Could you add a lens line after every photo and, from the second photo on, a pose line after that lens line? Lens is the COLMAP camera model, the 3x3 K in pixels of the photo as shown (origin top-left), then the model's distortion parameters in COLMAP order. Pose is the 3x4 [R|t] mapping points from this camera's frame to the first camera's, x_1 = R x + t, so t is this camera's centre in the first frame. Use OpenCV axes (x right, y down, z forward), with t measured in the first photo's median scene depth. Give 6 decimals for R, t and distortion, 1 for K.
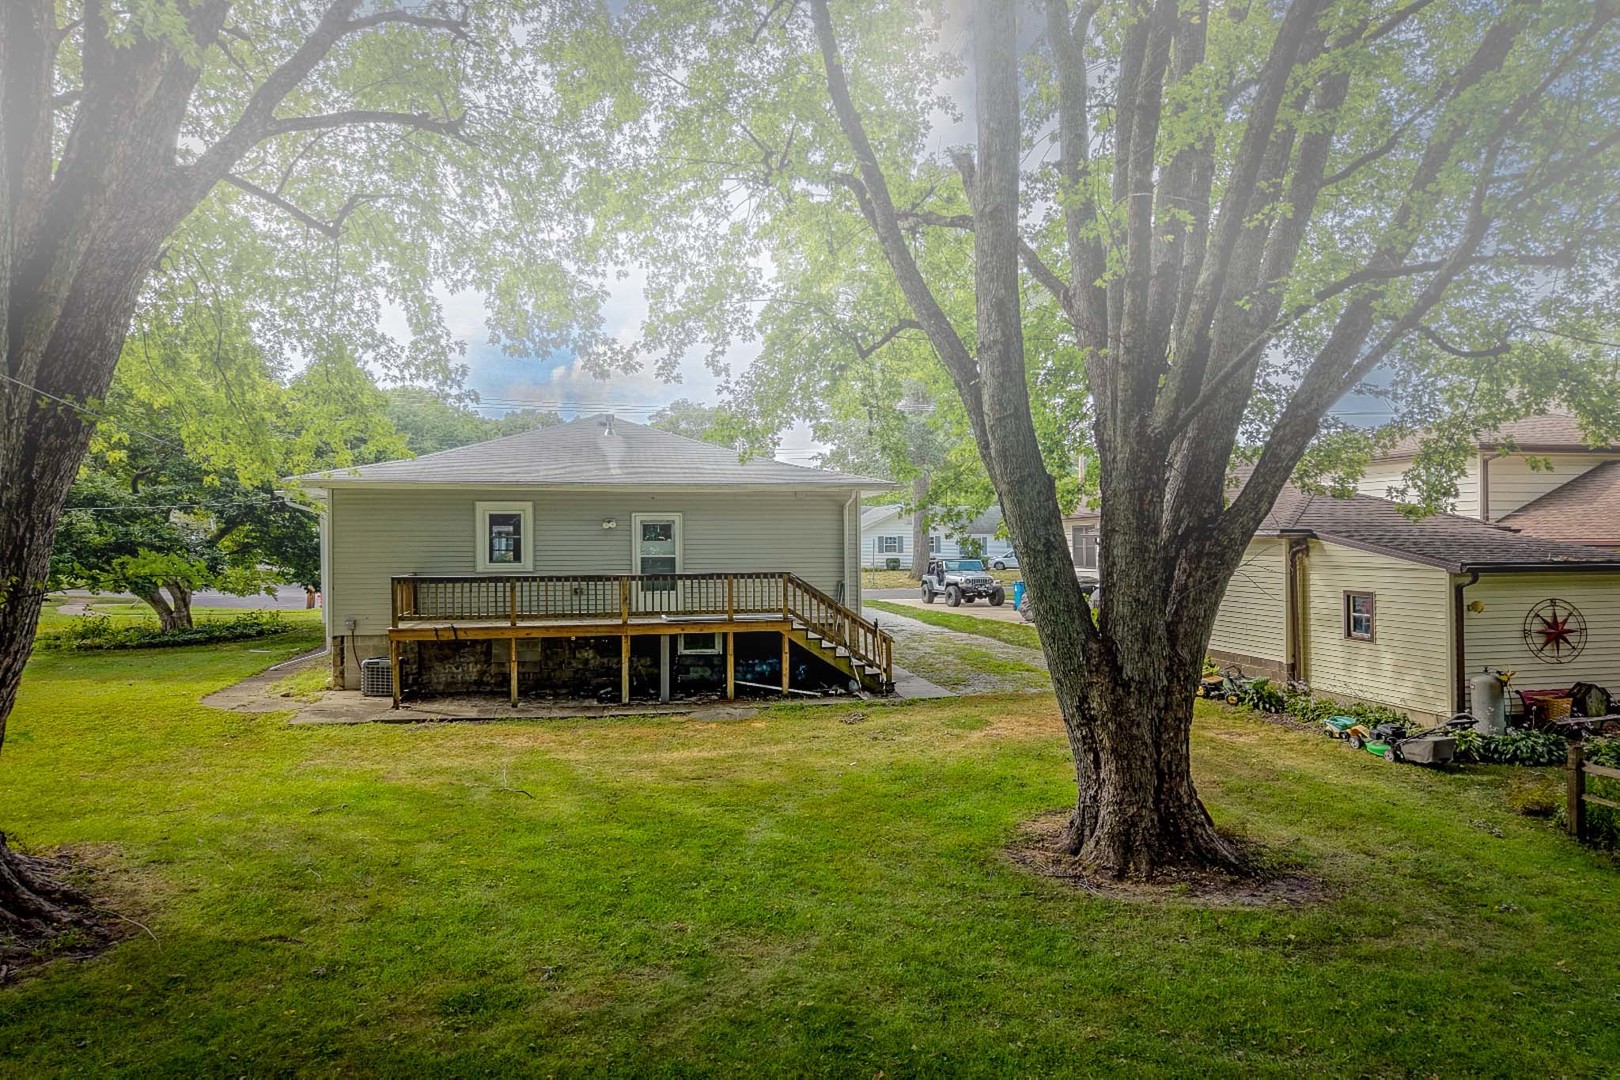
lens RADIAL K [[1038.3, 0, 819.6], [0, 1038.3, 529.7], [0, 0, 1]] dist [0.007616, -0.003090]
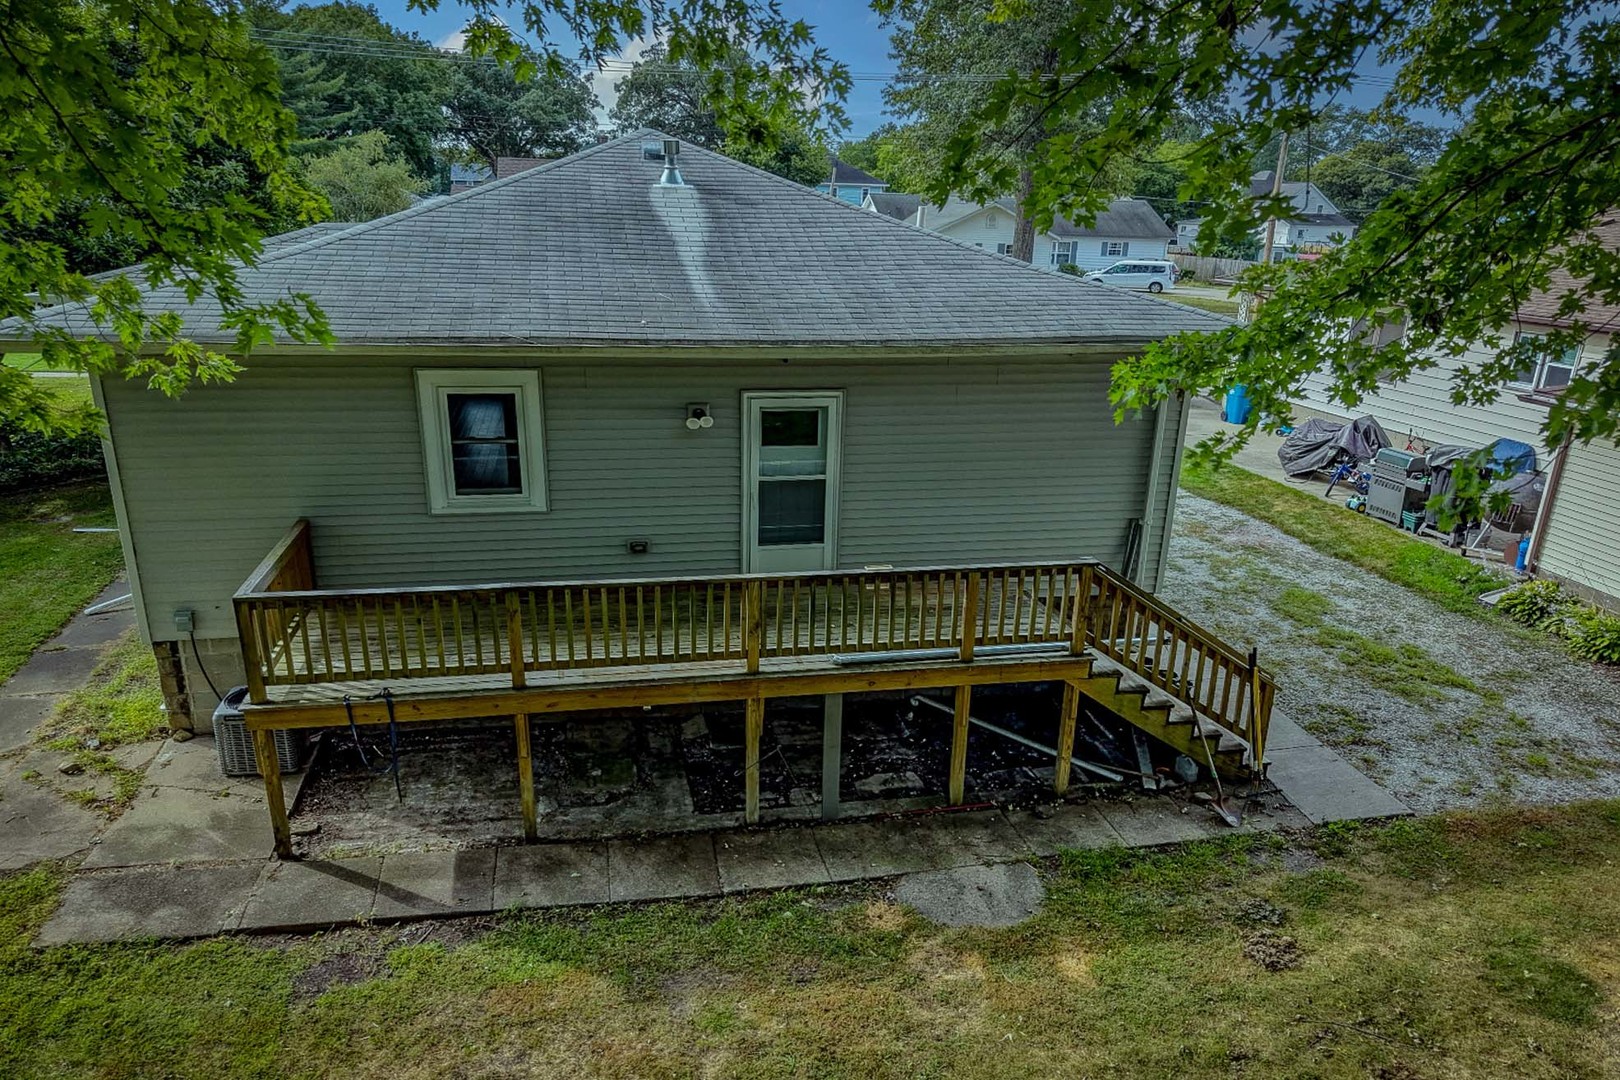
lens RADIAL K [[1086.3, 0, 789.0], [0, 1086.3, 565.1], [0, 0, 1]] dist [0.027149, -0.001968]
pose [[0.999389, 0.032954, -0.011654, -0.165616], [-0.027136, 0.941623, 0.335573, -0.121444], [0.022032, -0.335051, 0.941942, 0.547931]]
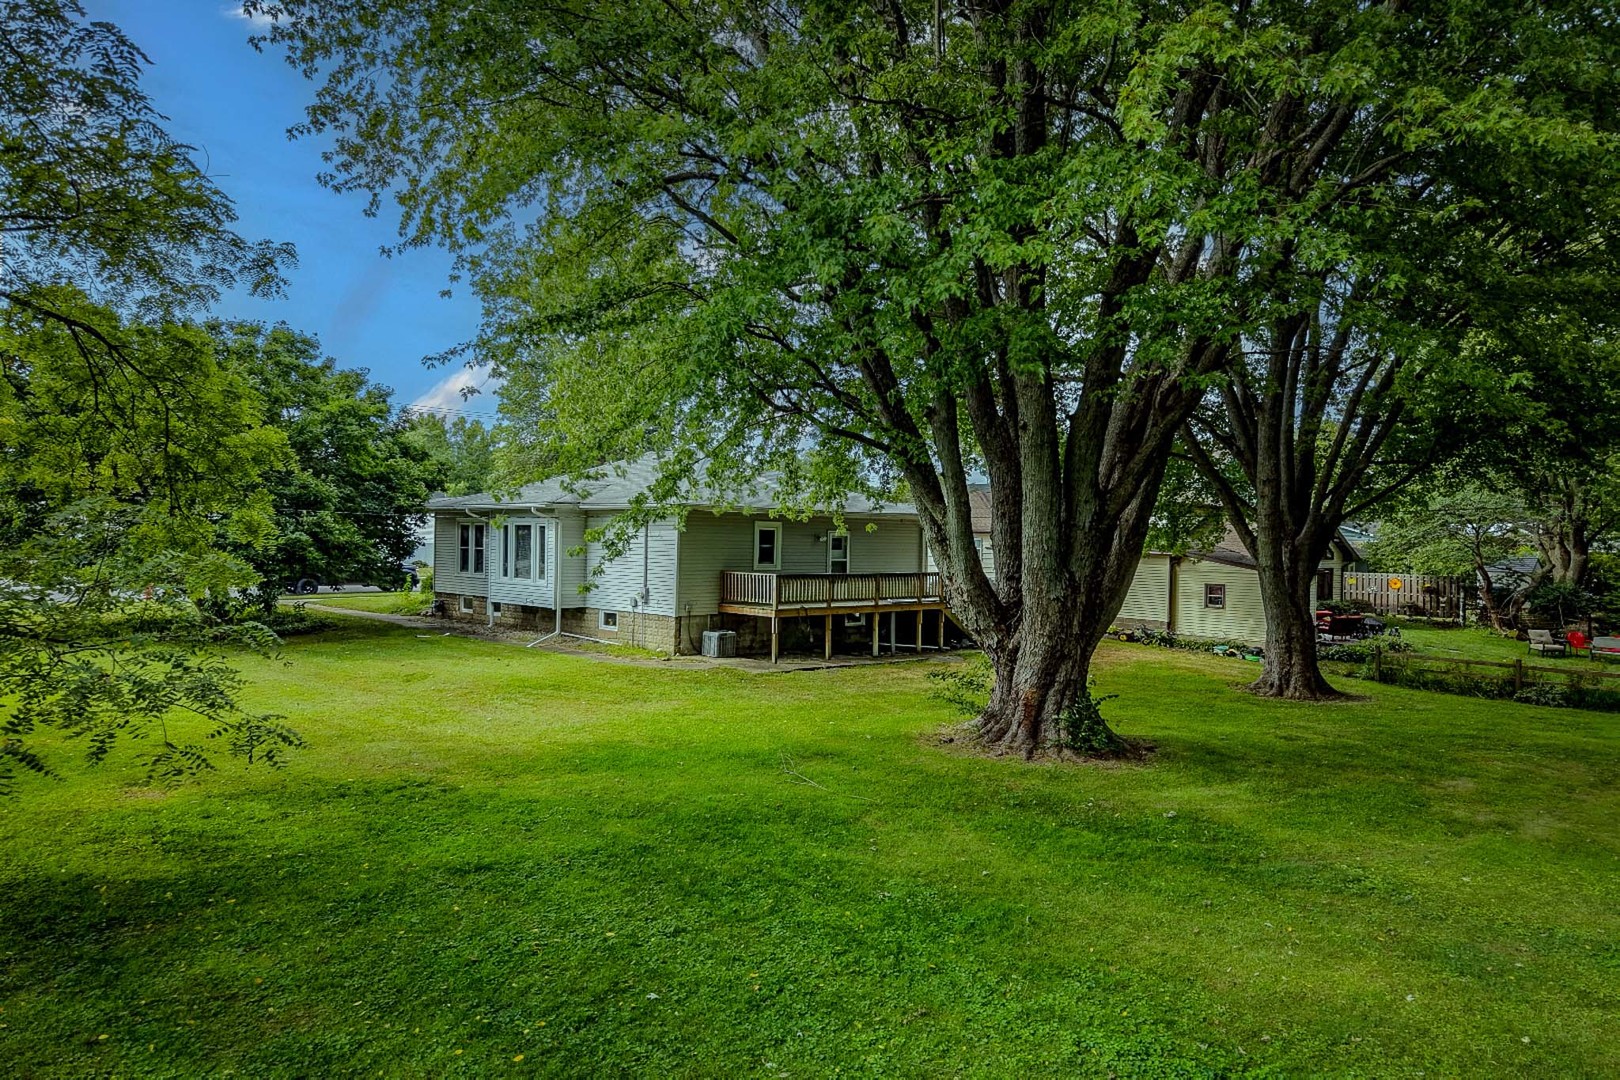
lens RADIAL K [[1009.2, 0, 763.8], [0, 1009.2, 537.8], [0, 0, 1]] dist [-0.000426, -0.001097]
pose [[0.865415, 0.021910, 0.500577, -1.082583], [-0.030359, 0.999501, 0.008739, -0.018047], [-0.500135, -0.022760, 0.865648, -0.218699]]
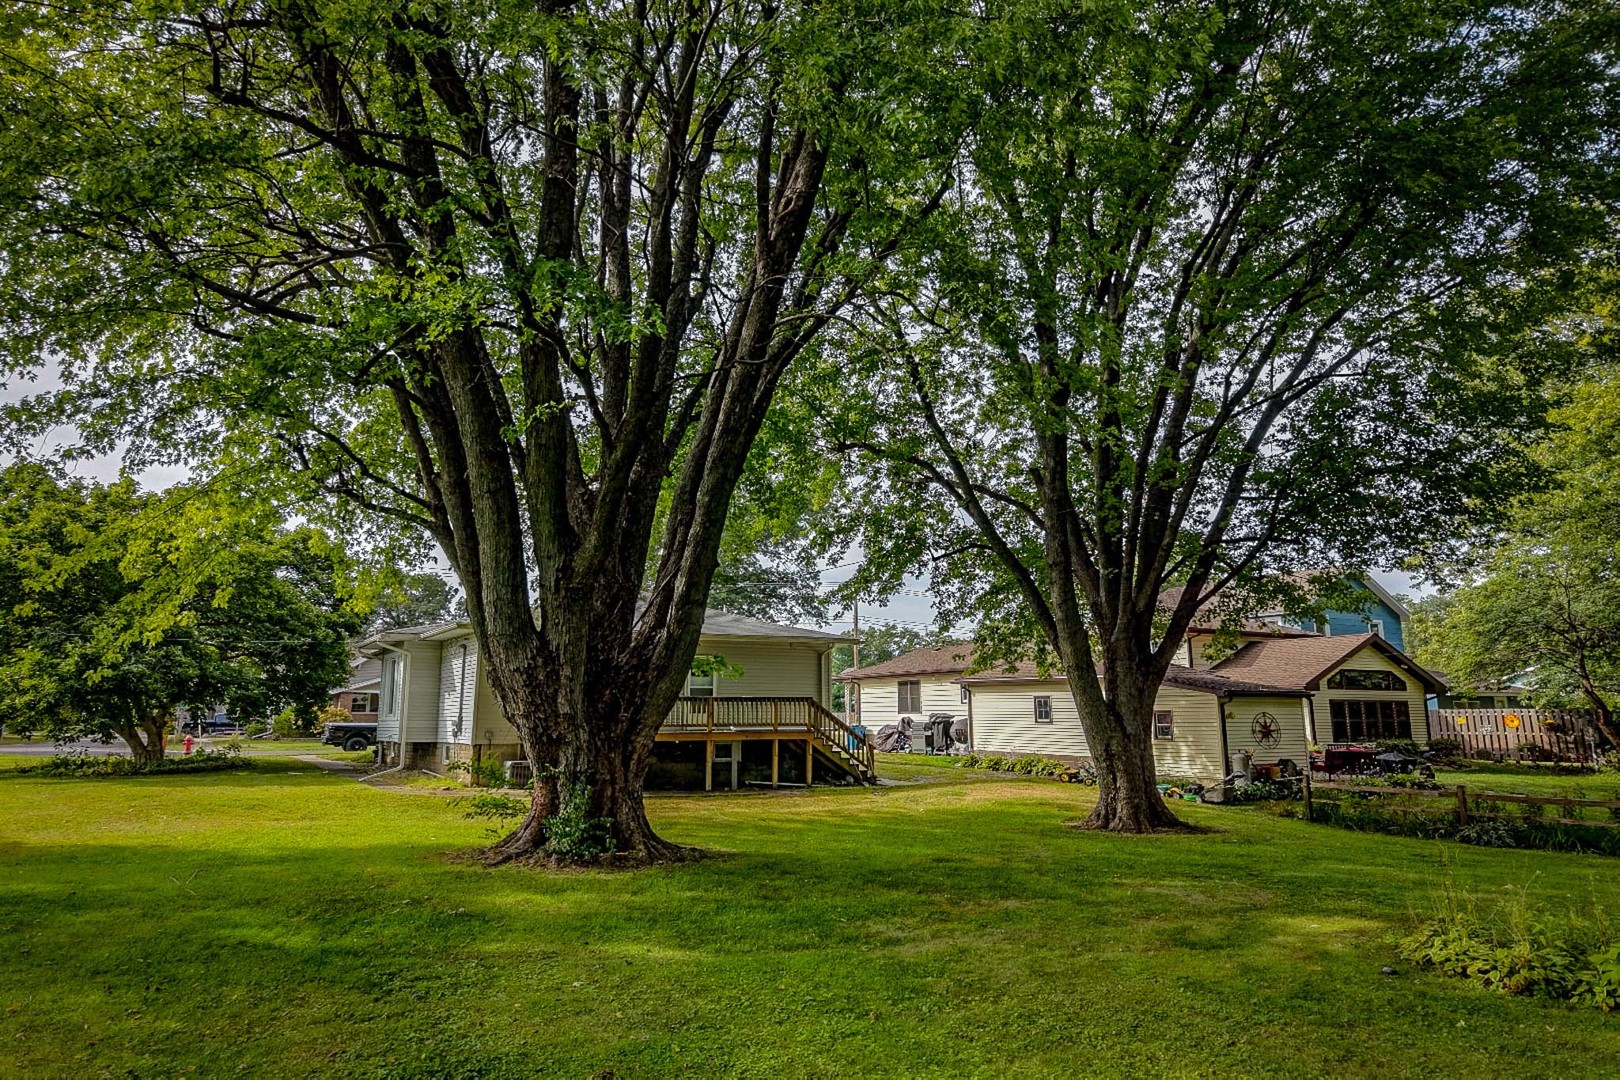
lens RADIAL K [[1038.3, 0, 819.6], [0, 1038.3, 529.7], [0, 0, 1]] dist [0.007616, -0.003090]
pose [[0.947547, 0.064770, 0.312986, -0.496665], [-0.011830, 0.985688, -0.168166, 0.054824], [-0.319399, 0.155642, 0.934751, -0.394803]]
